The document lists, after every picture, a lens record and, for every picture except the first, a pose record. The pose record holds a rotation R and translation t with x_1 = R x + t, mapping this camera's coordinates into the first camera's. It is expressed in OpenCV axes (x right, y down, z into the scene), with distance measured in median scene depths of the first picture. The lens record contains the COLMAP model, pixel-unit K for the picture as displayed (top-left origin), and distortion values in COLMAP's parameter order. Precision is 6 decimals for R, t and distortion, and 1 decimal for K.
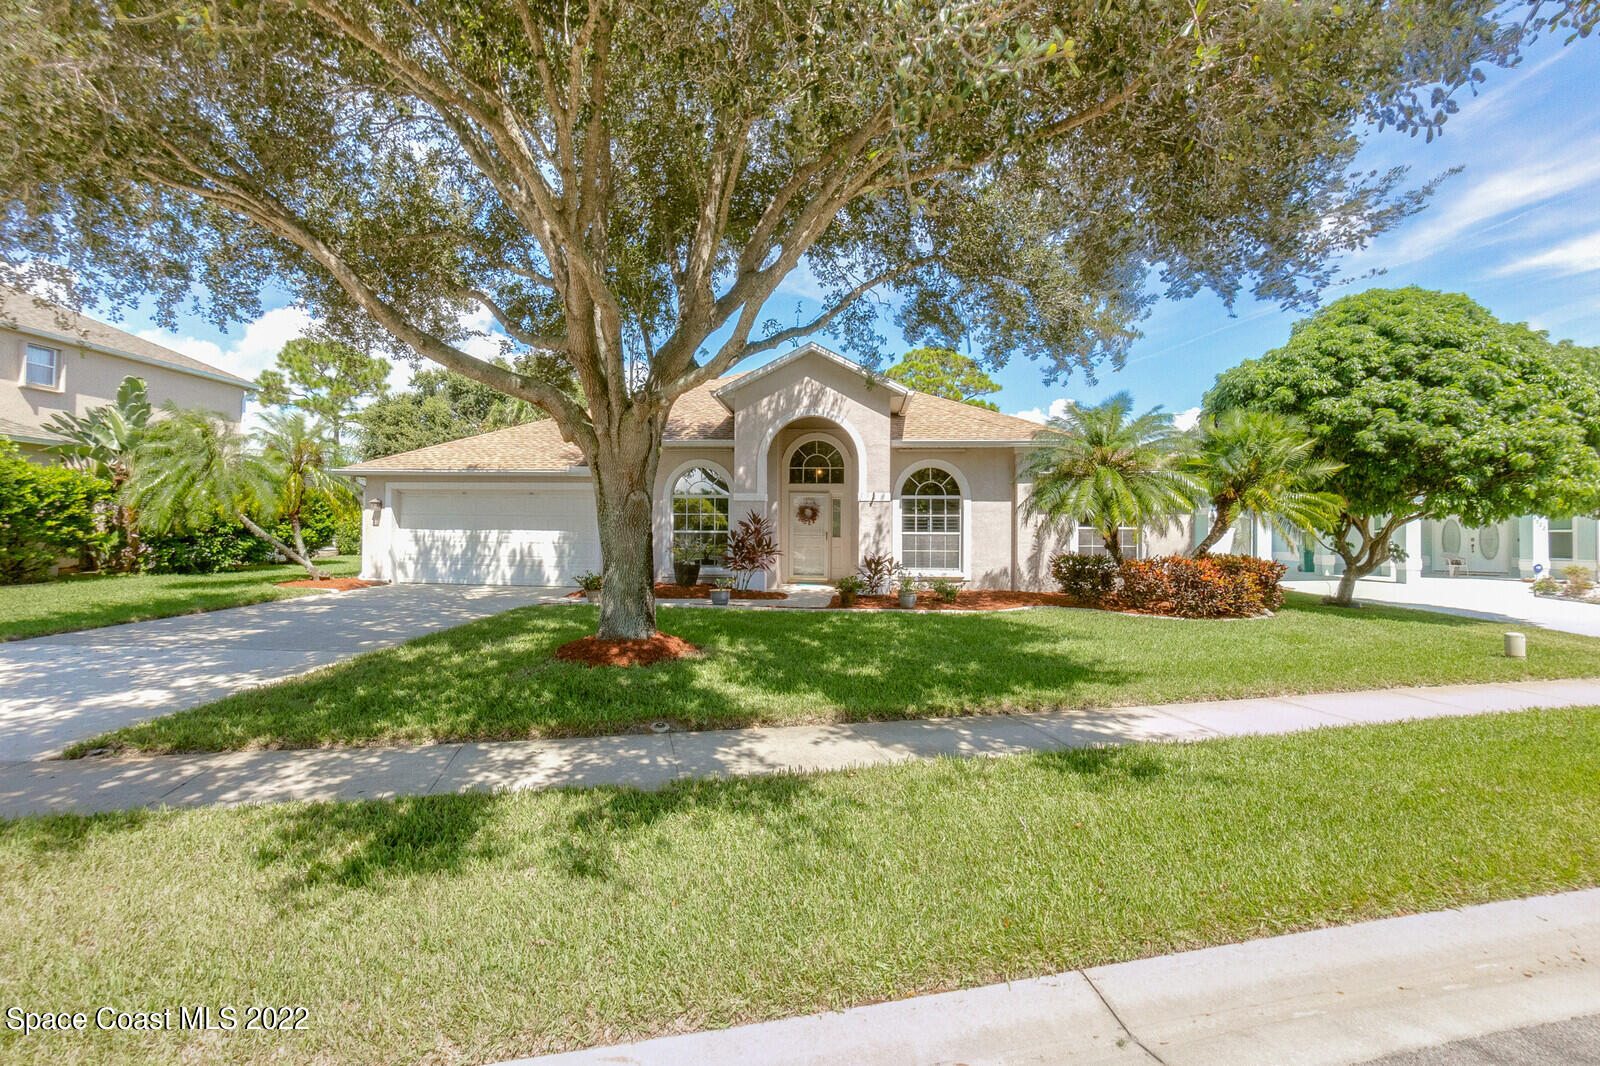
lens RADIAL K [[699.9, 0, 807.4], [0, 699.9, 515.5], [0, 0, 1]] dist [-0.001844, 0.001055]
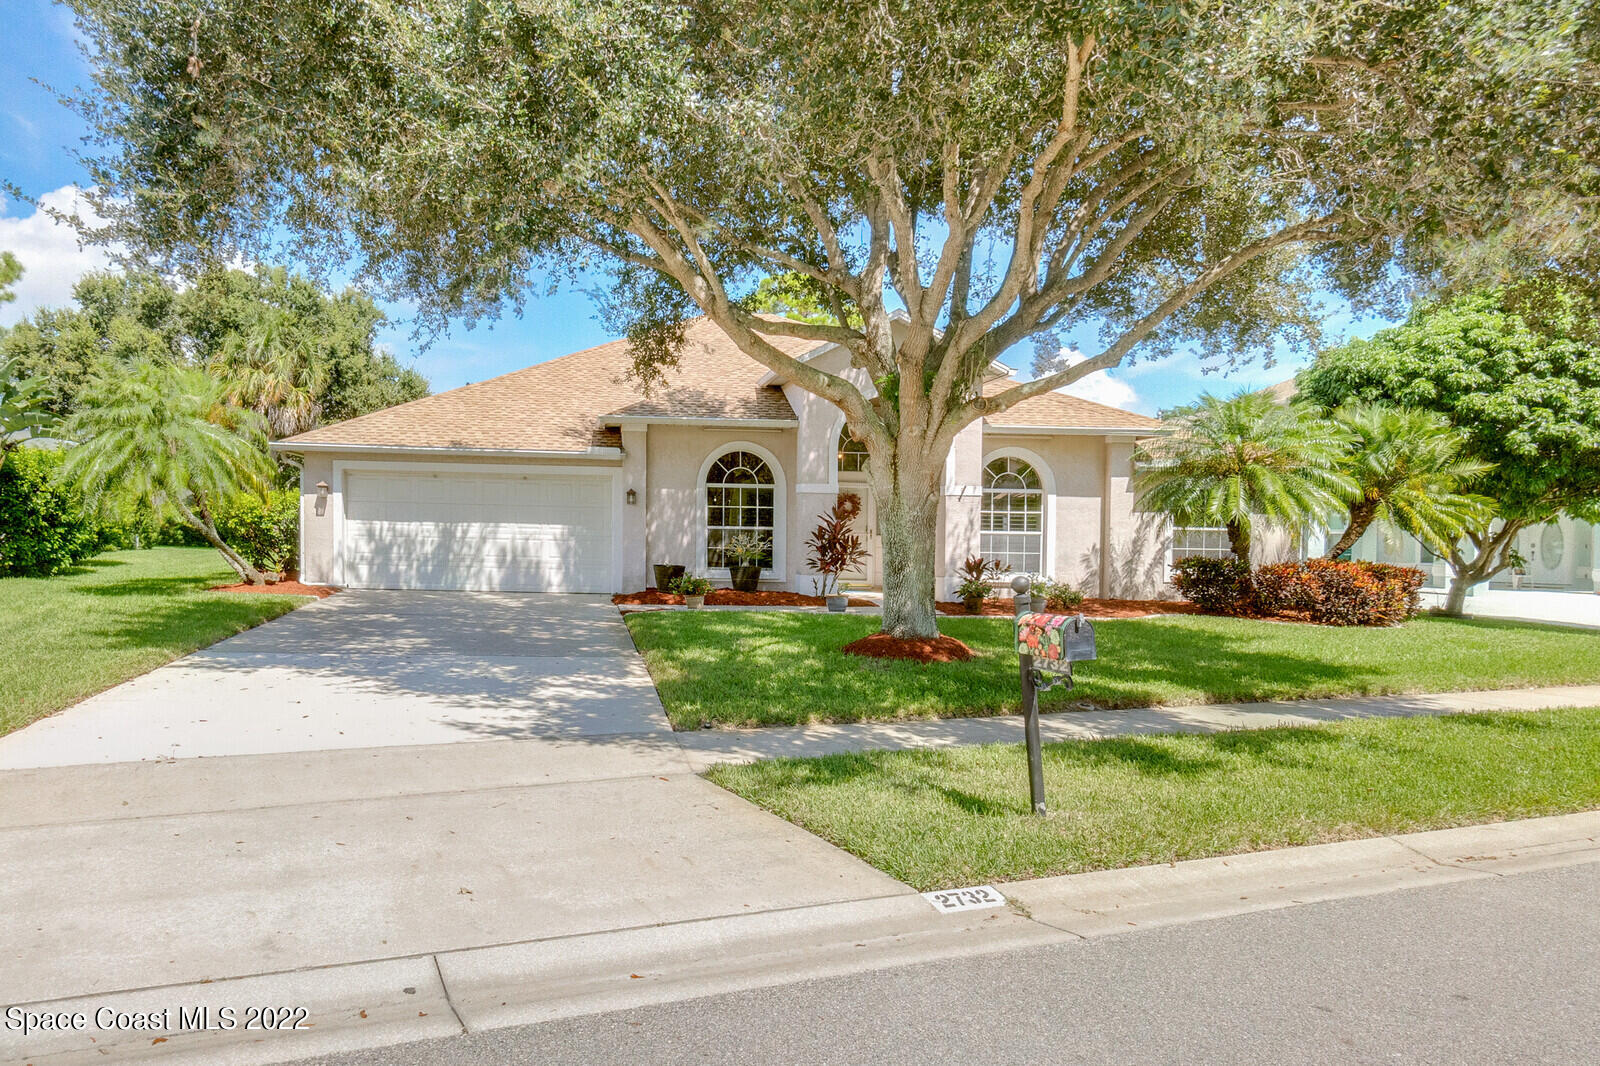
lens RADIAL K [[938.4, 0, 784.7], [0, 938.4, 542.0], [0, 0, 1]] dist [0.029073, -0.007264]
pose [[0.993129, 0.009466, 0.116642, -0.245998], [-0.013920, 0.999202, 0.037426, -0.003187], [-0.116195, -0.038793, 0.992469, -0.124621]]
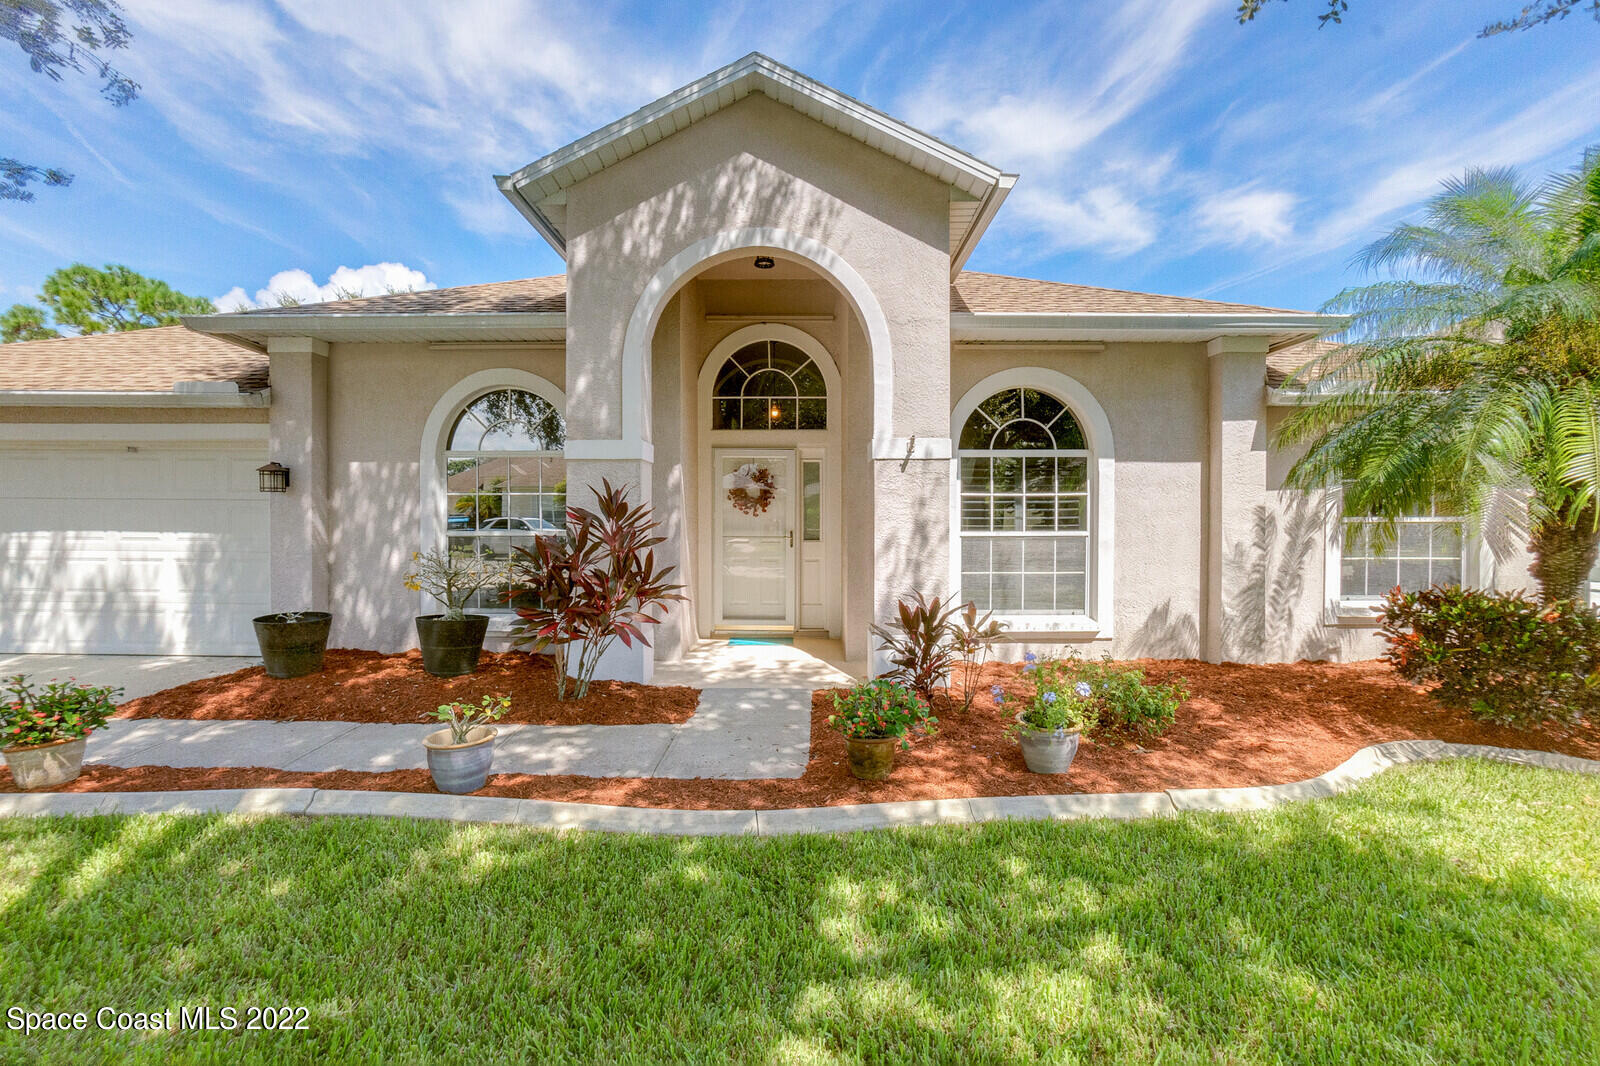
lens RADIAL K [[699.9, 0, 799.7], [0, 699.9, 522.9], [0, 0, 1]] dist [-0.001844, 0.001055]
pose [[0.998291, -0.007848, 0.057909, 0.005644], [0.005826, 0.999371, 0.034990, 0.001795], [-0.058147, -0.034593, 0.997709, 0.587686]]
